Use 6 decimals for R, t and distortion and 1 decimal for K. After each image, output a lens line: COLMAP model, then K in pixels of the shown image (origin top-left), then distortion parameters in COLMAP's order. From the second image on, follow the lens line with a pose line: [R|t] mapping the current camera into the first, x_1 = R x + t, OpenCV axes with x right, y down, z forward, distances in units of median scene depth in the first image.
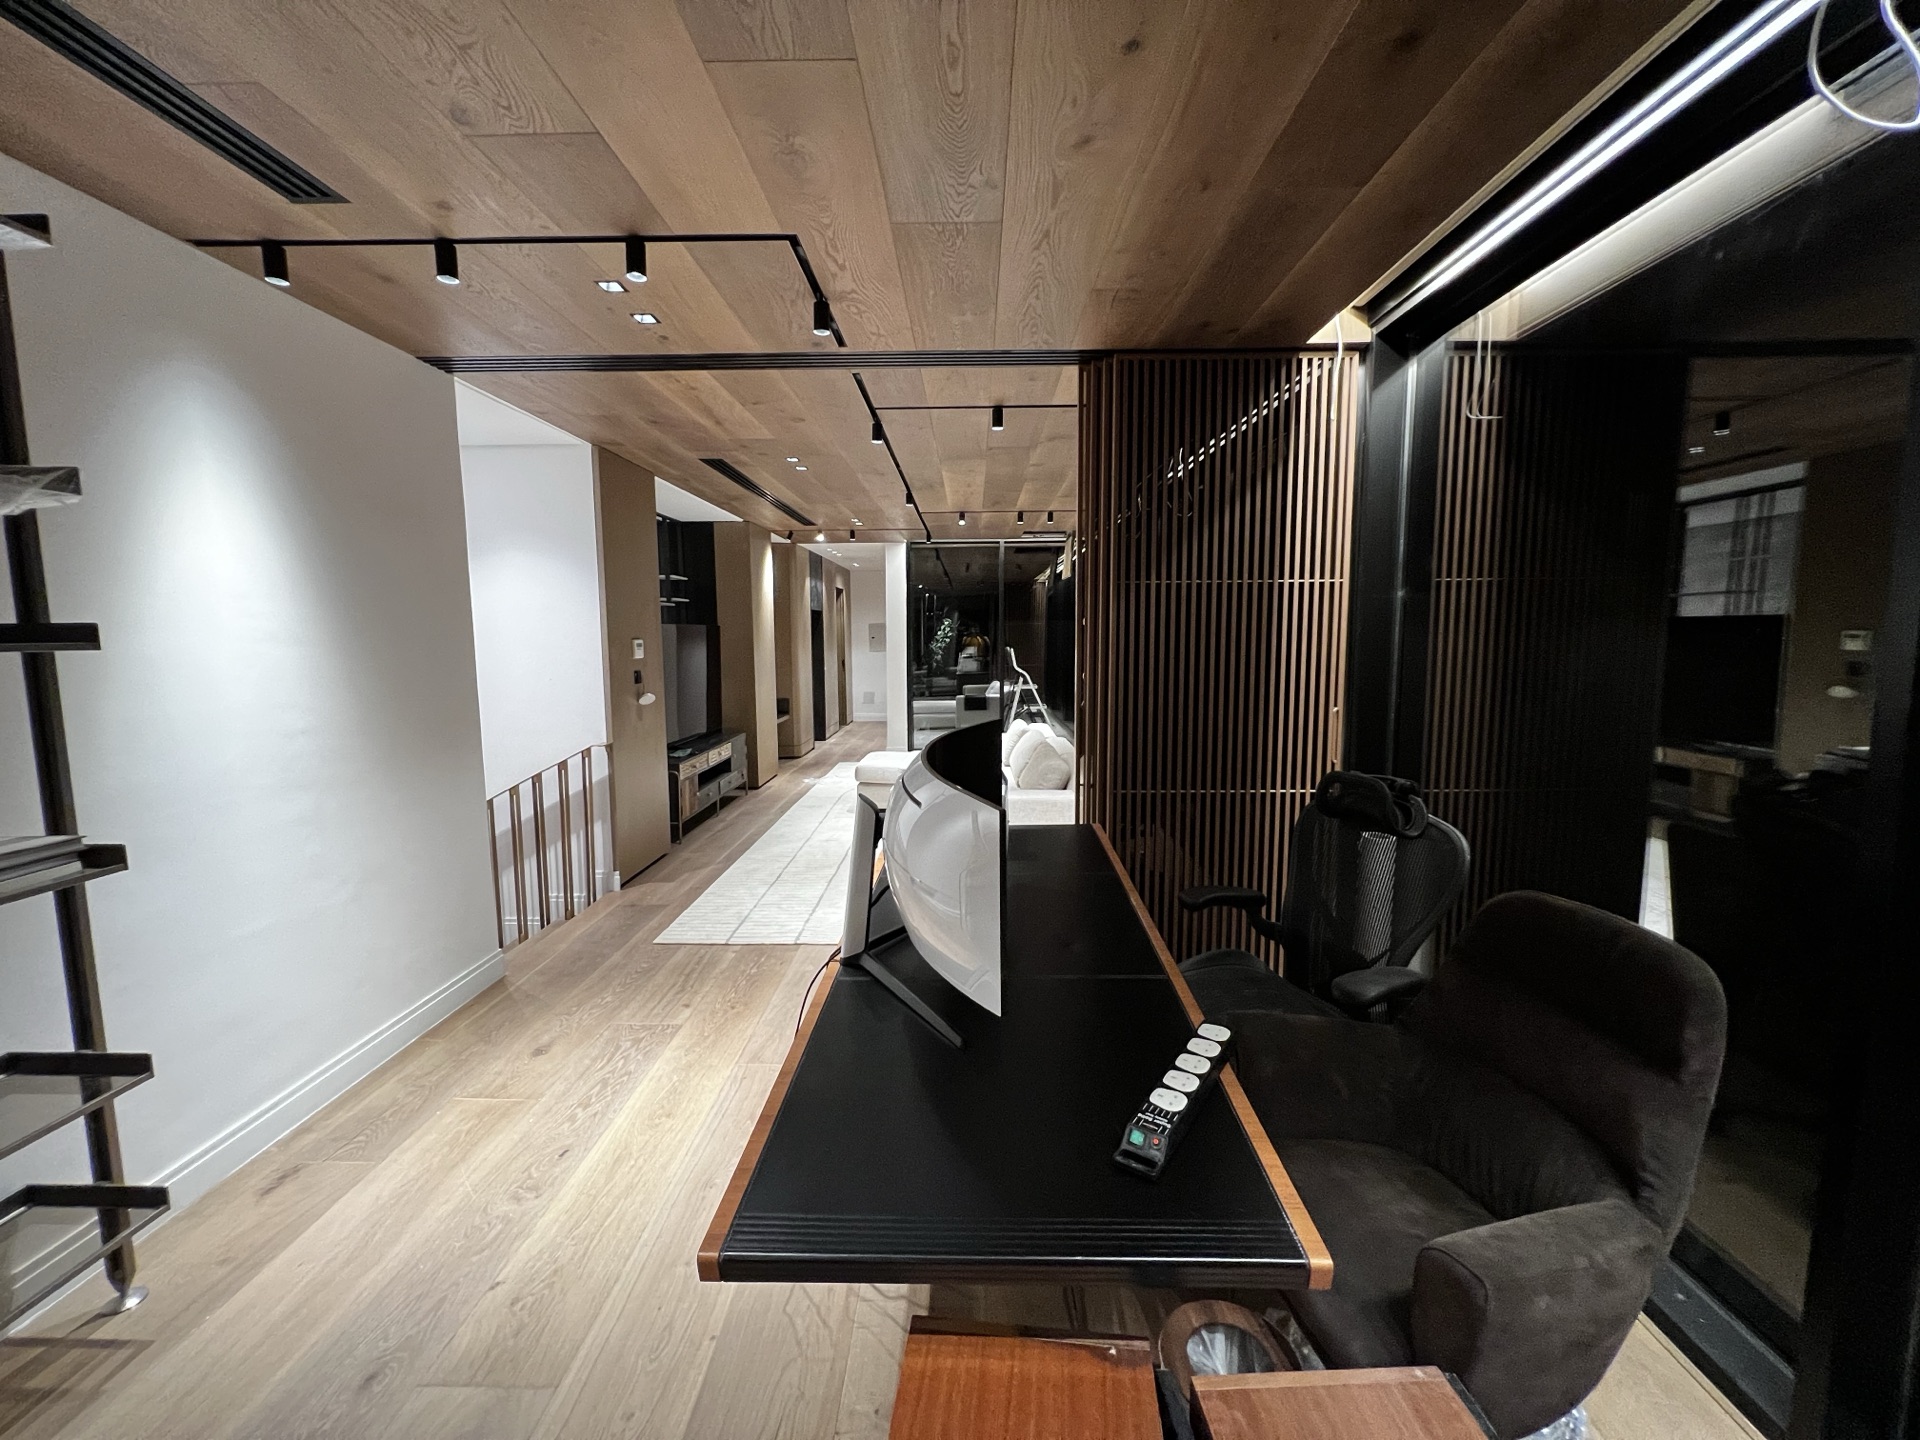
lens RADIAL K [[771.0, 0, 959.3], [0, 771.0, 717.4], [0, 0, 1]] dist [-0.001908, 0.000257]
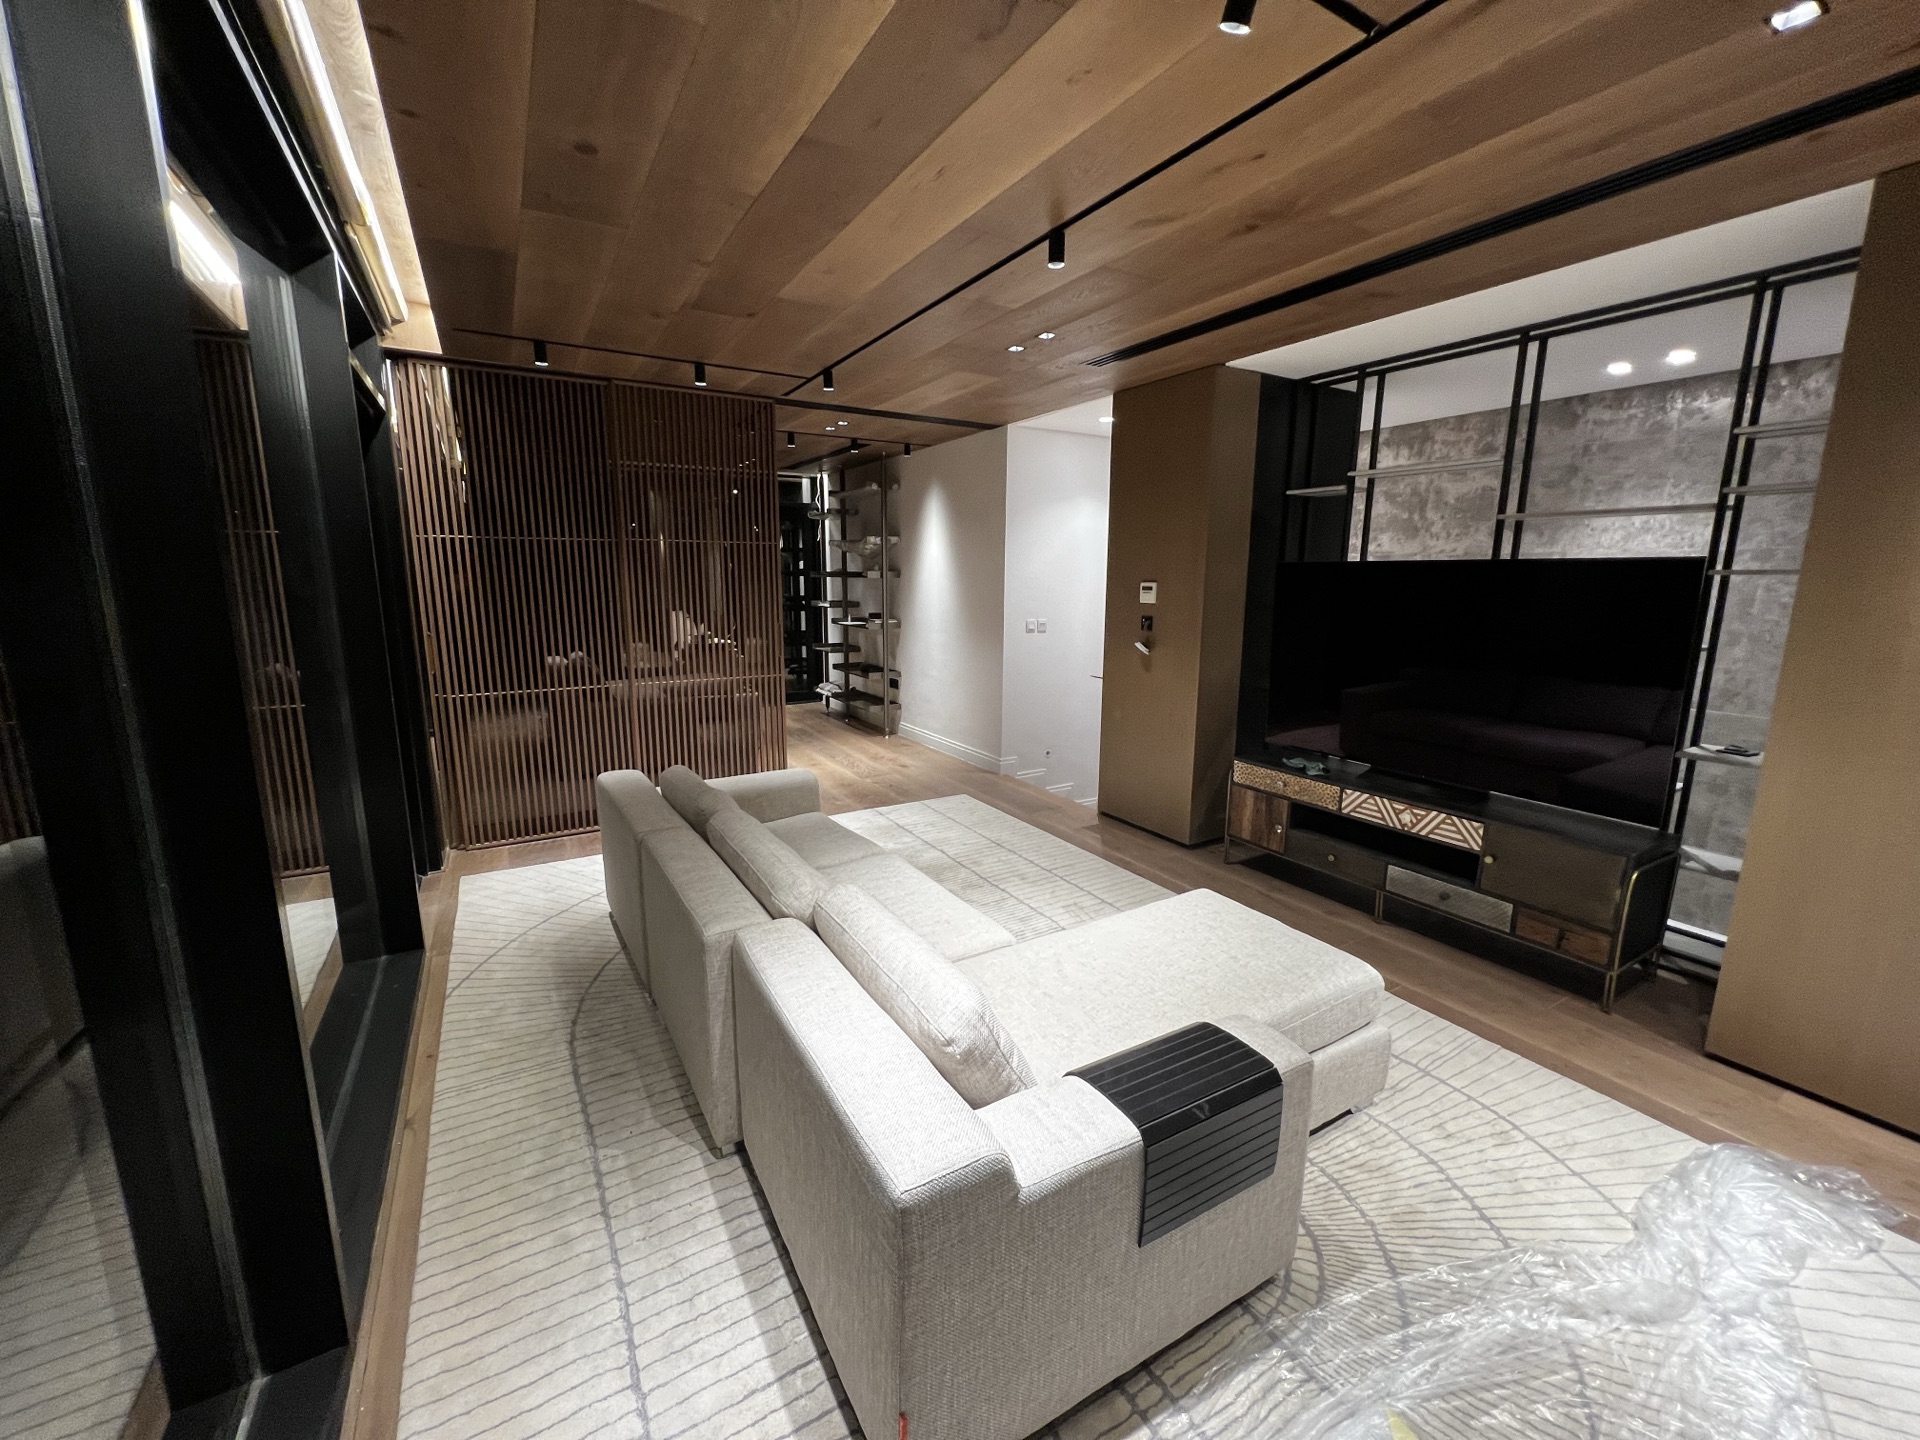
lens RADIAL K [[771.0, 0, 960.2], [0, 771.0, 715.9], [0, 0, 1]] dist [-0.001908, 0.000257]
pose [[-0.852020, 0.092873, -0.515205, 0.298687], [-0.057712, 0.961476, 0.268761, -0.208394], [0.520319, 0.258723, -0.813837, 1.915516]]
